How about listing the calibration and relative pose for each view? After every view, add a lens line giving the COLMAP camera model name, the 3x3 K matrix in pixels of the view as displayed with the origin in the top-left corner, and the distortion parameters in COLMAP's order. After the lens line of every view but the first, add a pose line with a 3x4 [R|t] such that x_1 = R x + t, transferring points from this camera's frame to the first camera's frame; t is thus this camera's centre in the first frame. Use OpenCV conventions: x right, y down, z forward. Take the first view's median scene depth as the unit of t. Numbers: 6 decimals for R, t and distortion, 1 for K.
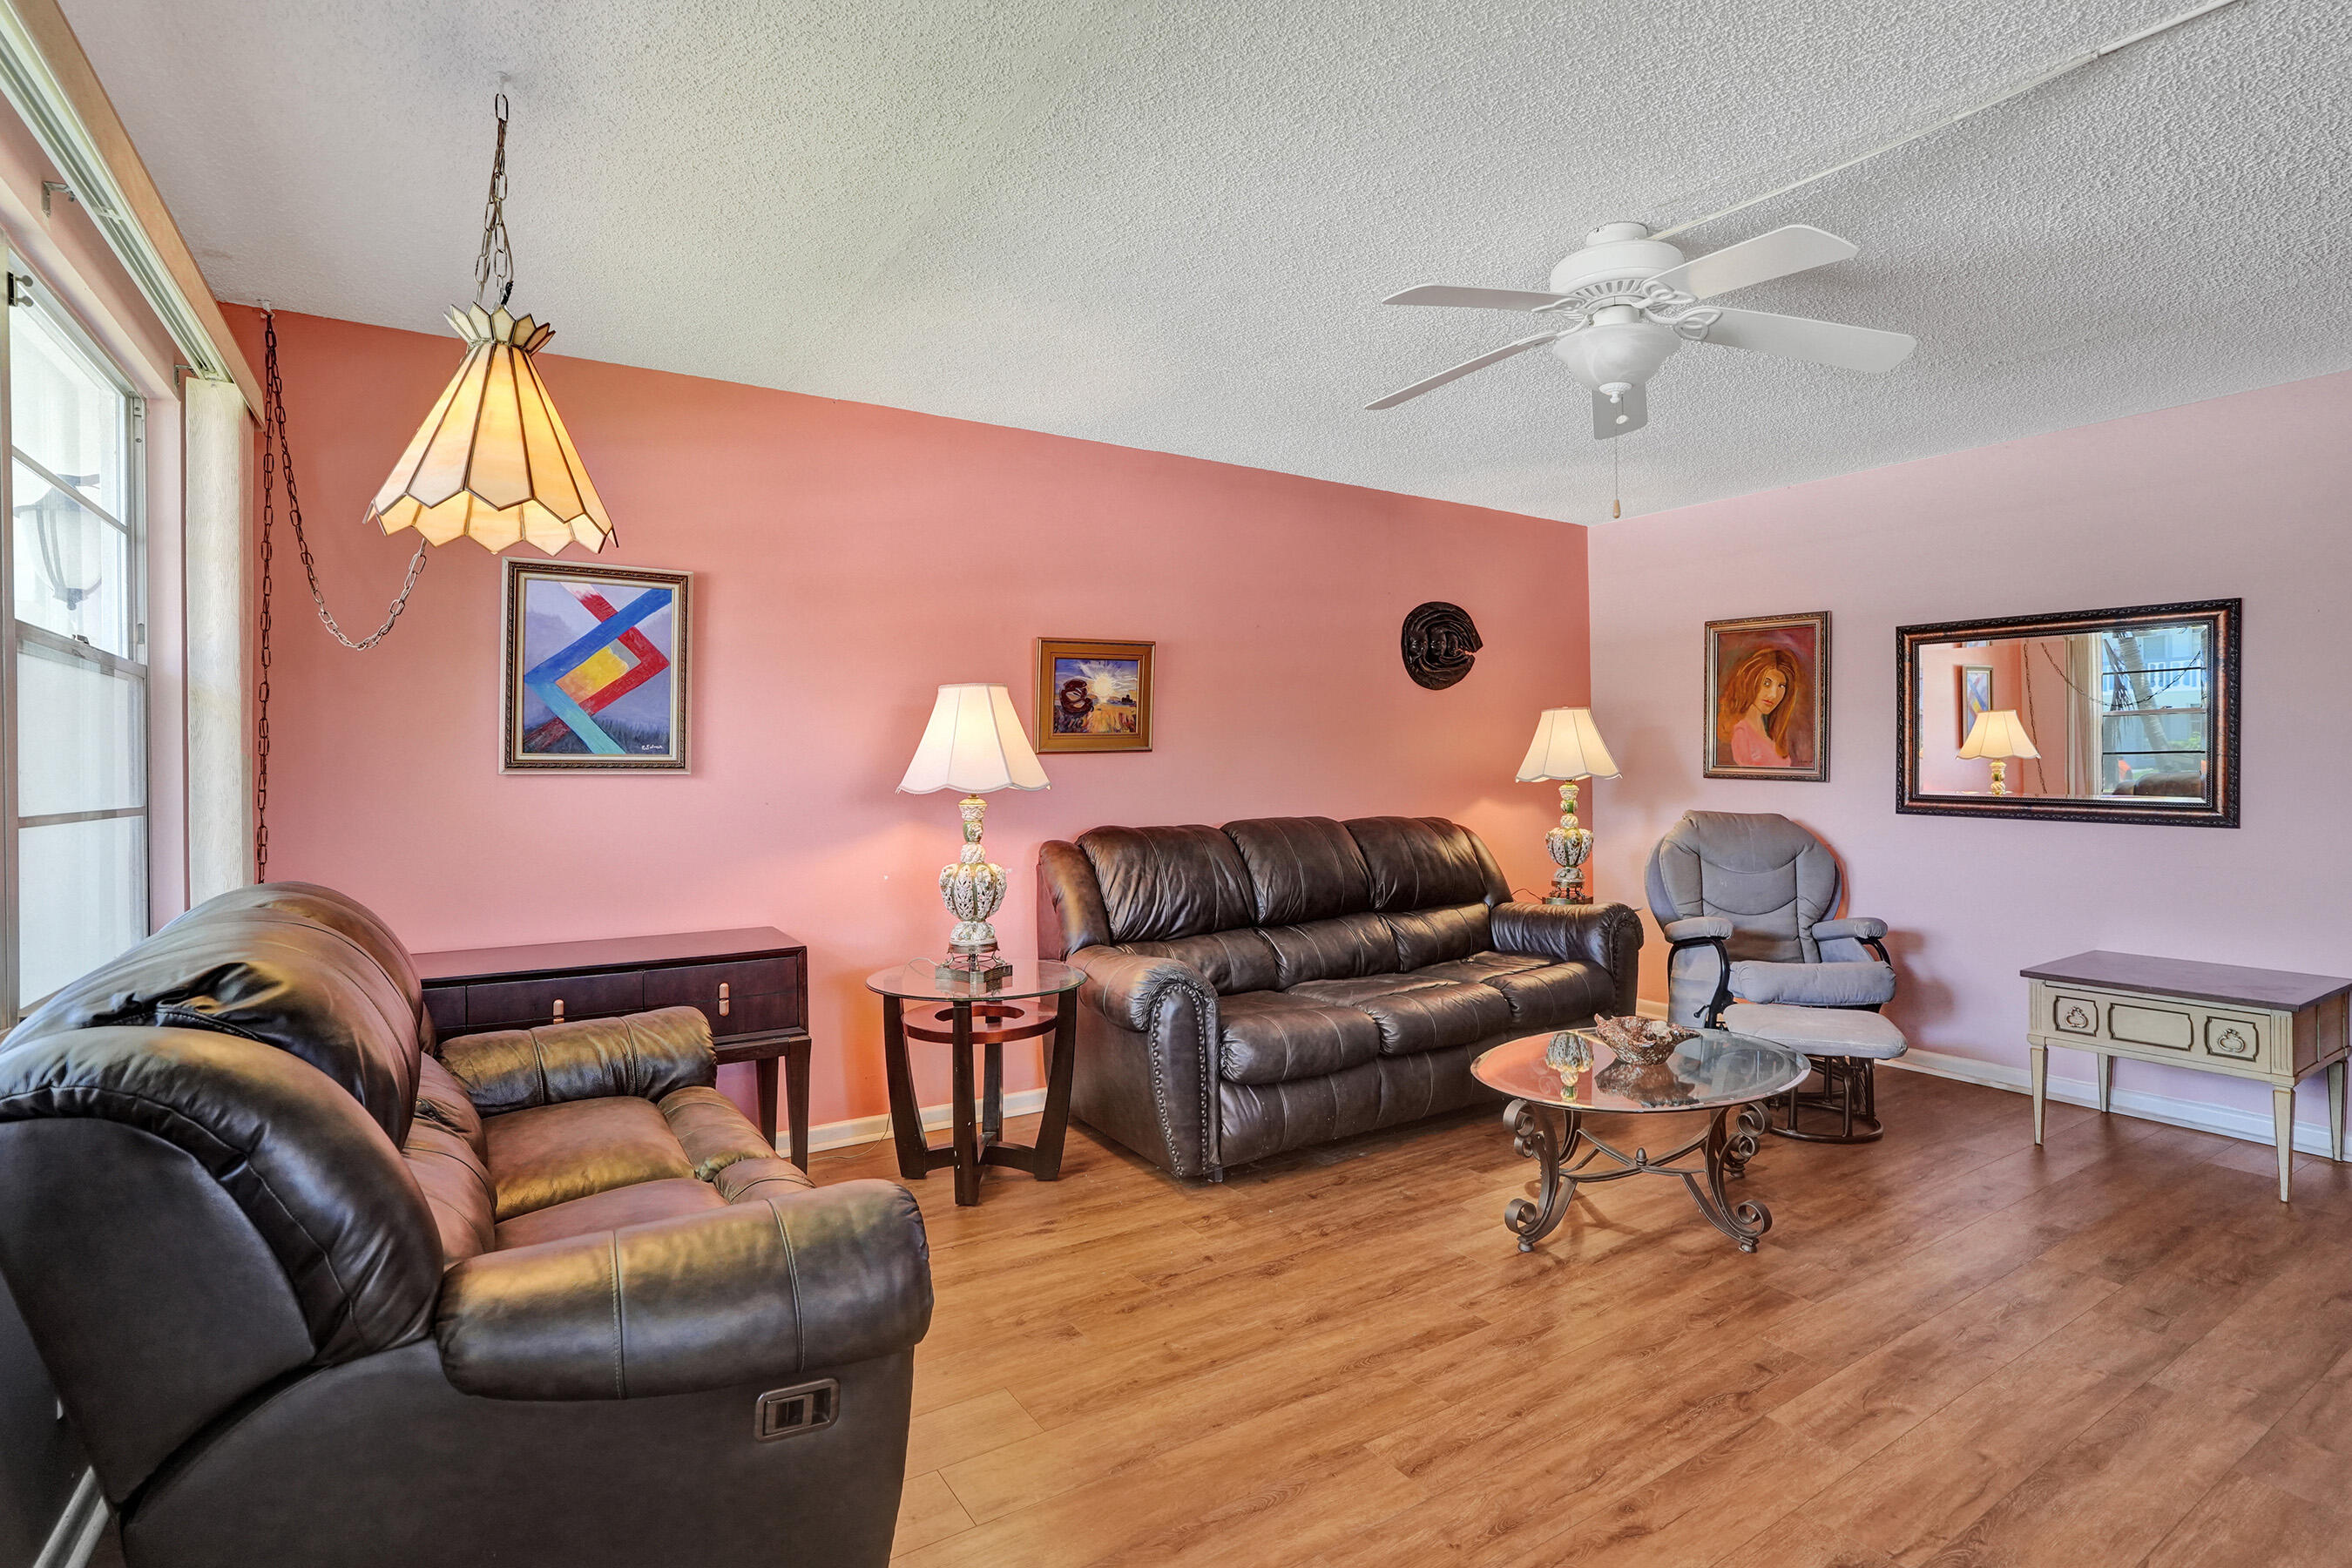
lens RADIAL K [[1151.8, 0, 1184.4], [0, 1151.8, 773.9], [0, 0, 1]] dist [-0.060300, 0.030344]
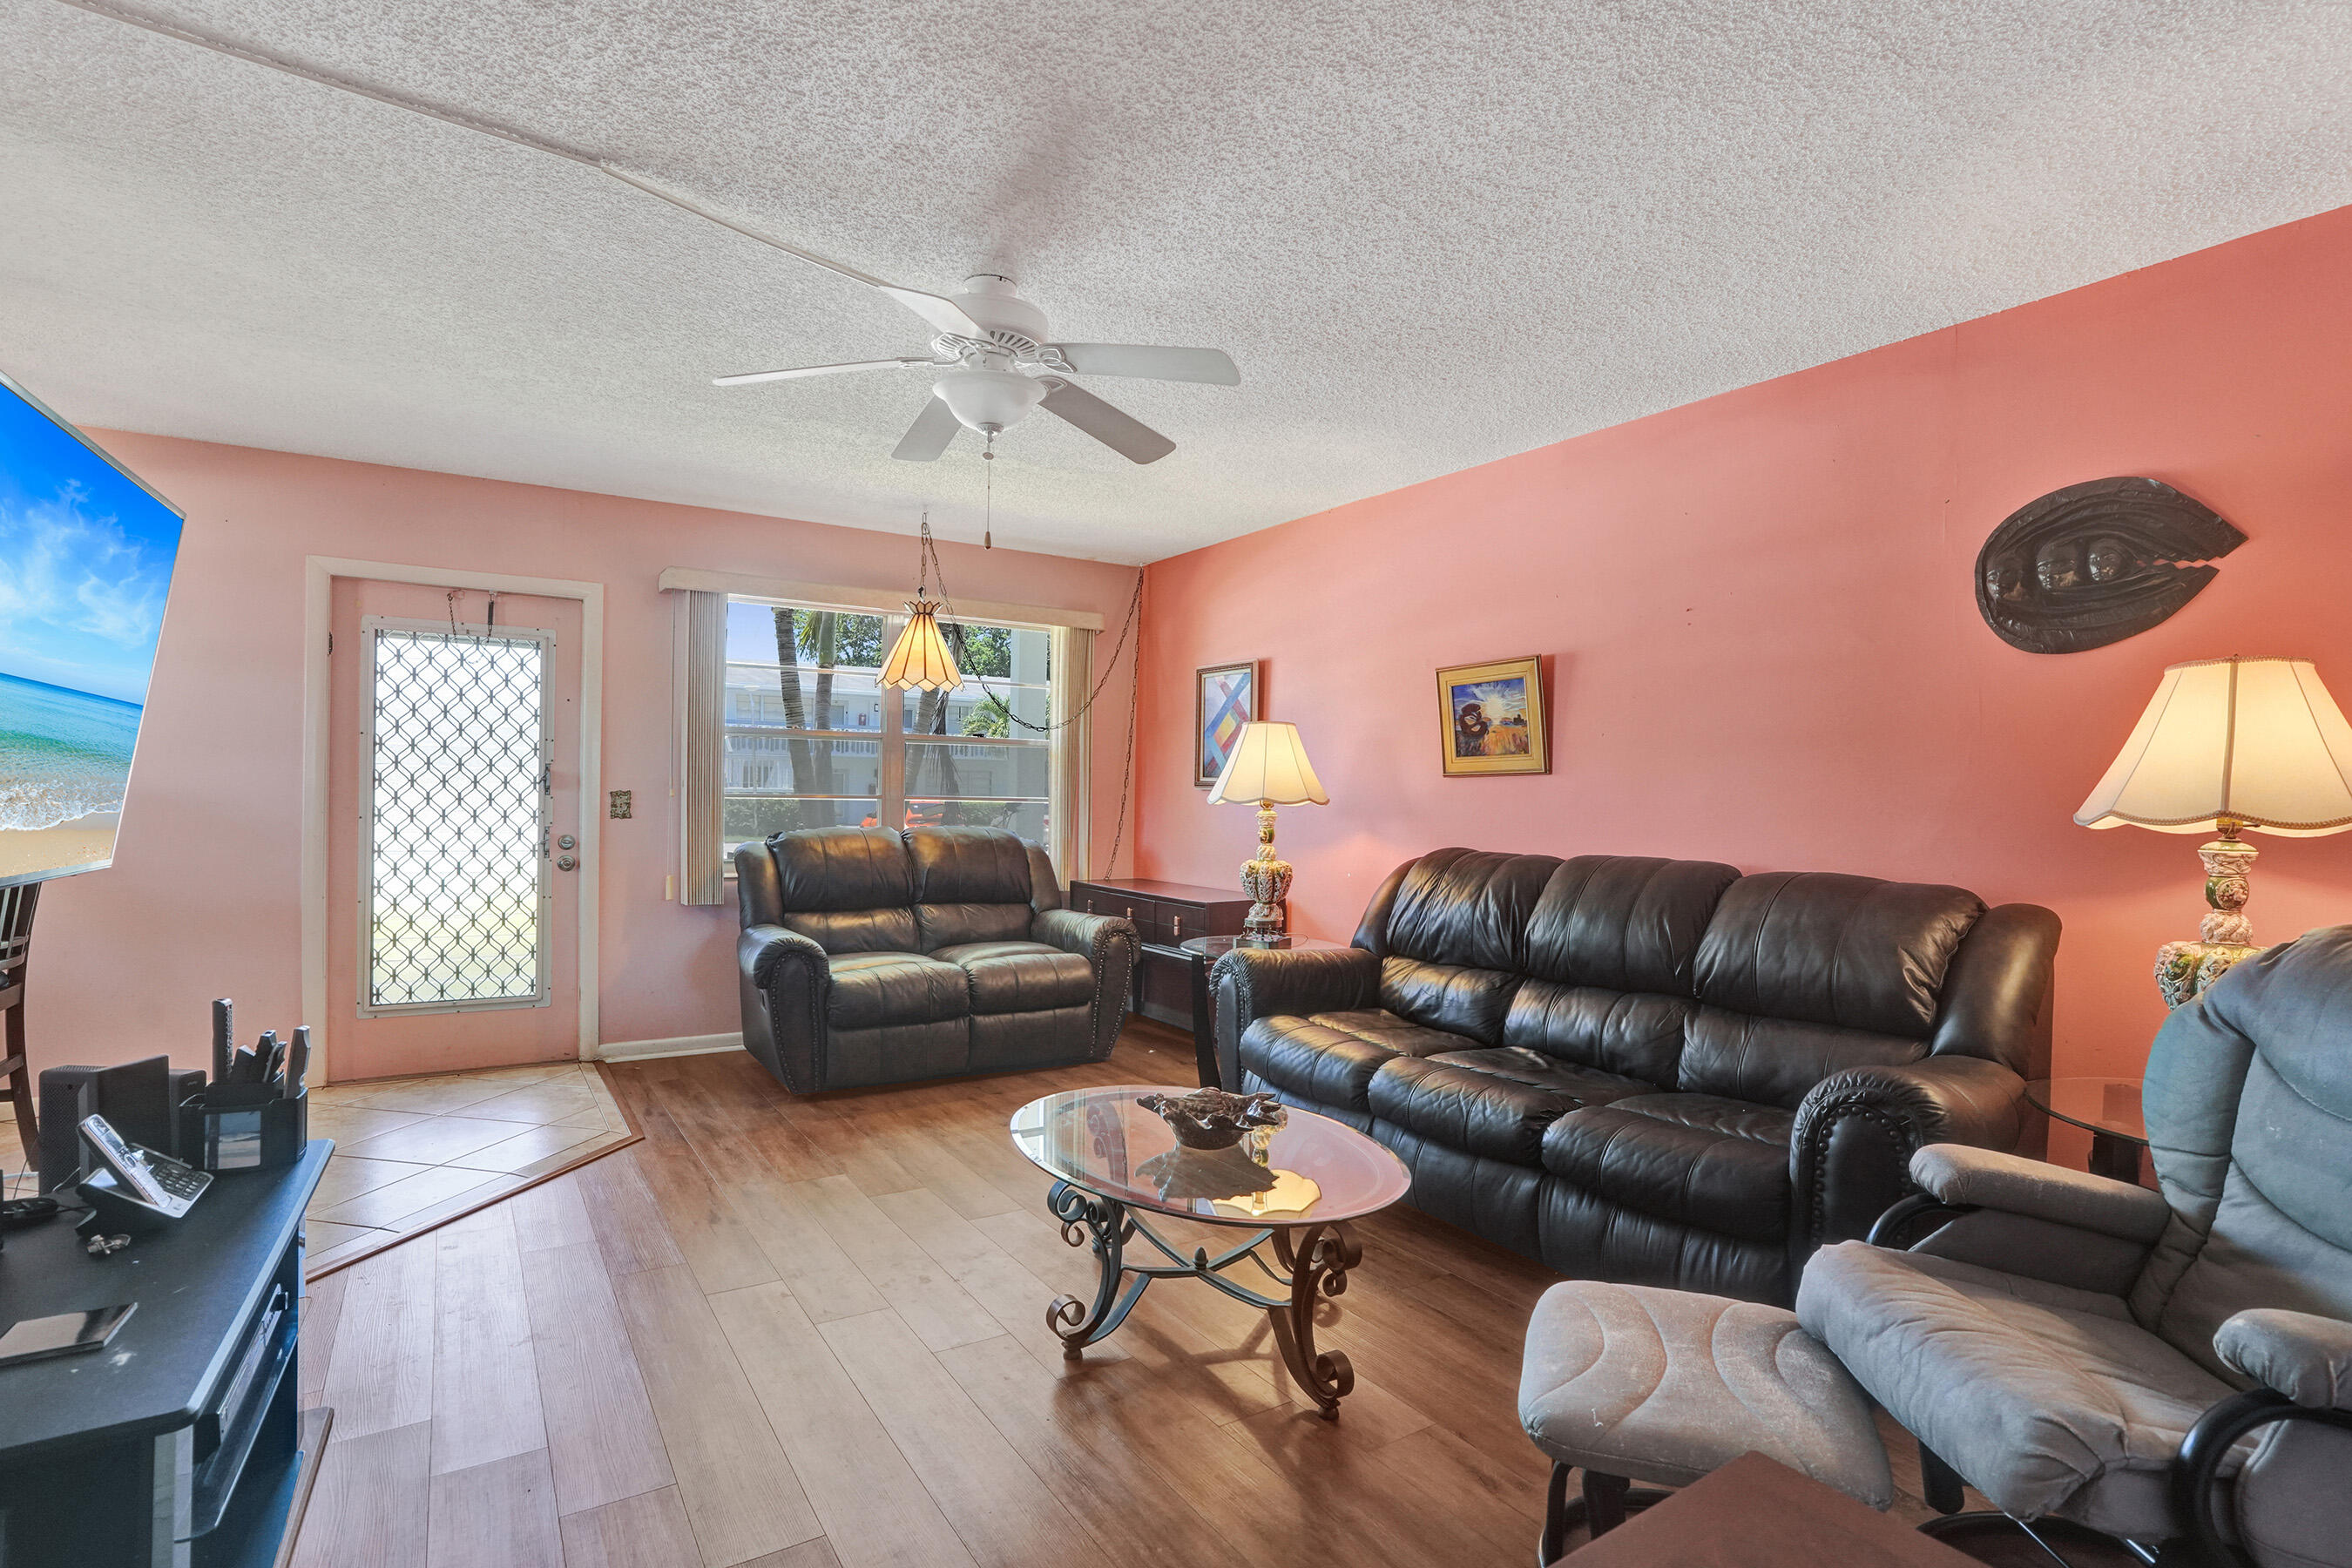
lens RADIAL K [[1151.8, 0, 1184.4], [0, 1151.8, 773.9], [0, 0, 1]] dist [-0.060300, 0.030344]
pose [[0.009251, -0.009990, -0.999907, 0.927700], [-0.019165, 0.999765, -0.010166, -0.003873], [0.999774, 0.019258, 0.009057, 0.731792]]
